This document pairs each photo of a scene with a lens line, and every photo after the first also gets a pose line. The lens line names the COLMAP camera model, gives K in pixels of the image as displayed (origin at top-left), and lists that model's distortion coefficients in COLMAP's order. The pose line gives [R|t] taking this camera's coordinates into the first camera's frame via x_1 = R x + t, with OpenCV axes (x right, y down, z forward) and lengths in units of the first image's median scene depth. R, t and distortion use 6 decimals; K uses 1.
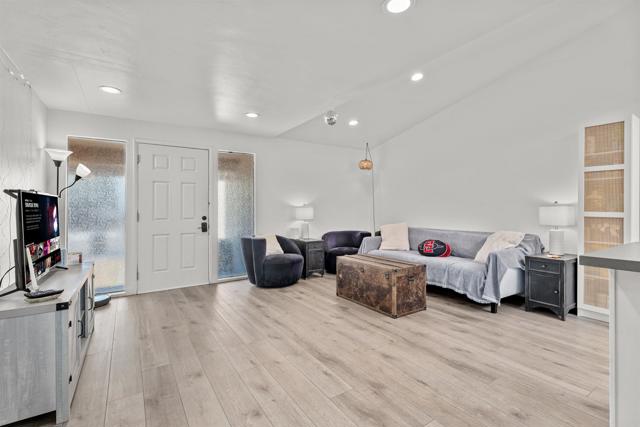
lens RADIAL K [[294.9, 0, 320.0], [0, 294.9, 213.5], [0, 0, 1]] dist [-0.018134, -0.000134]
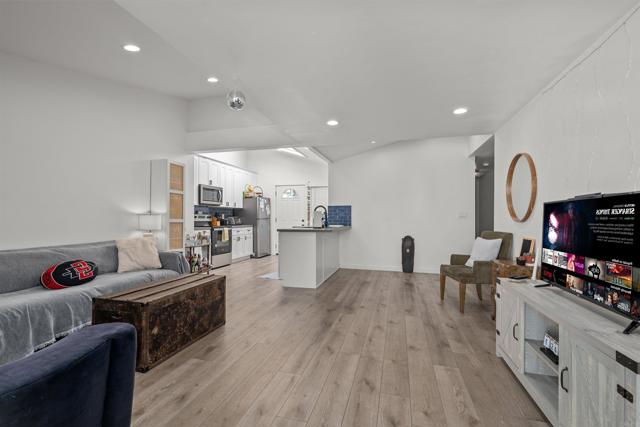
lens RADIAL K [[291.6, 0, 320.0], [0, 291.6, 213.5], [0, 0, 1]] dist [-0.000400, -0.000067]
pose [[-0.667752, 0.009046, 0.744329, -0.623864], [0.007143, 0.999958, -0.005745, -0.017886], [-0.744350, 0.001480, -0.667788, 1.218112]]
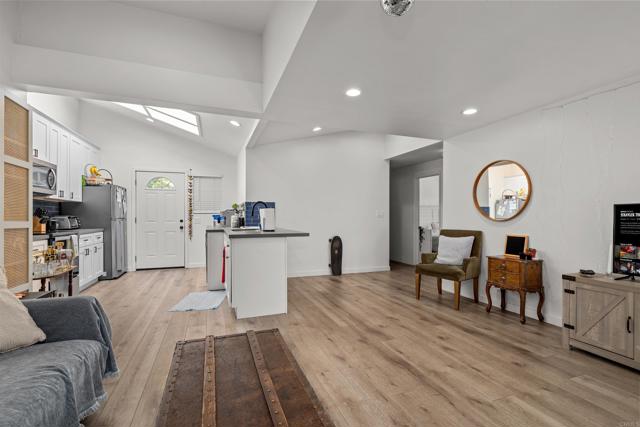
lens RADIAL K [[291.6, 0, 320.0], [0, 291.6, 213.5], [0, 0, 1]] dist [-0.000400, -0.000067]
pose [[-0.977644, 0.001765, 0.210261, 0.052405], [0.002083, 0.999997, 0.001291, -0.020103], [-0.210258, 0.001700, -0.977644, 1.280179]]
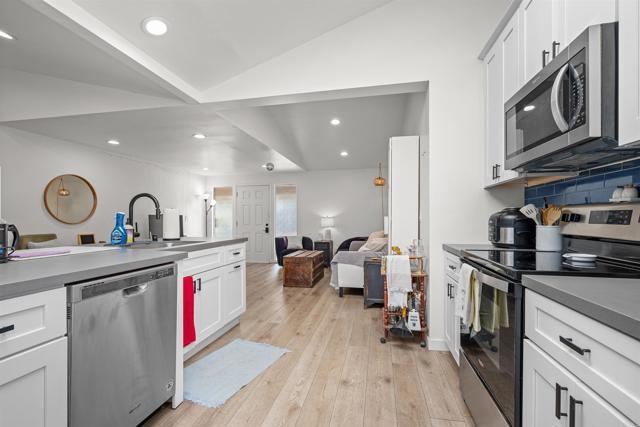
lens RADIAL K [[295.6, 0, 319.4], [0, 295.6, 220.5], [0, 0, 1]] dist [-0.000301, -0.000095]
pose [[0.715730, 0.000114, -0.698377, 1.316167], [-0.003696, 0.999987, -0.003624, -0.006269], [0.698367, 0.005175, 0.715721, -0.039179]]
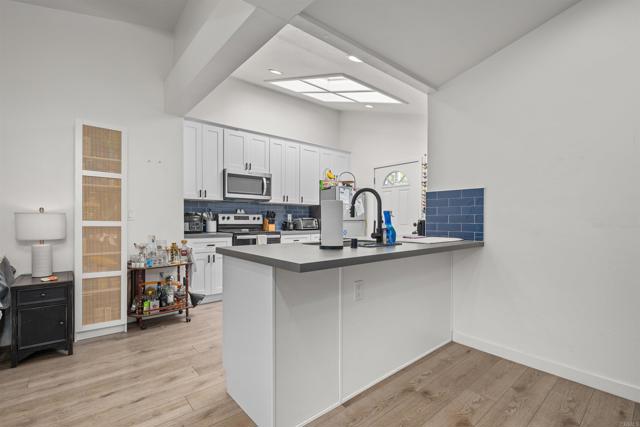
lens RADIAL K [[295.6, 0, 319.4], [0, 295.6, 220.5], [0, 0, 1]] dist [-0.000301, -0.000095]
pose [[-0.124511, -0.004808, 0.992207, -0.057214], [0.008430, 0.999947, 0.005904, -0.005037], [-0.992182, 0.009099, -0.124464, 0.341414]]
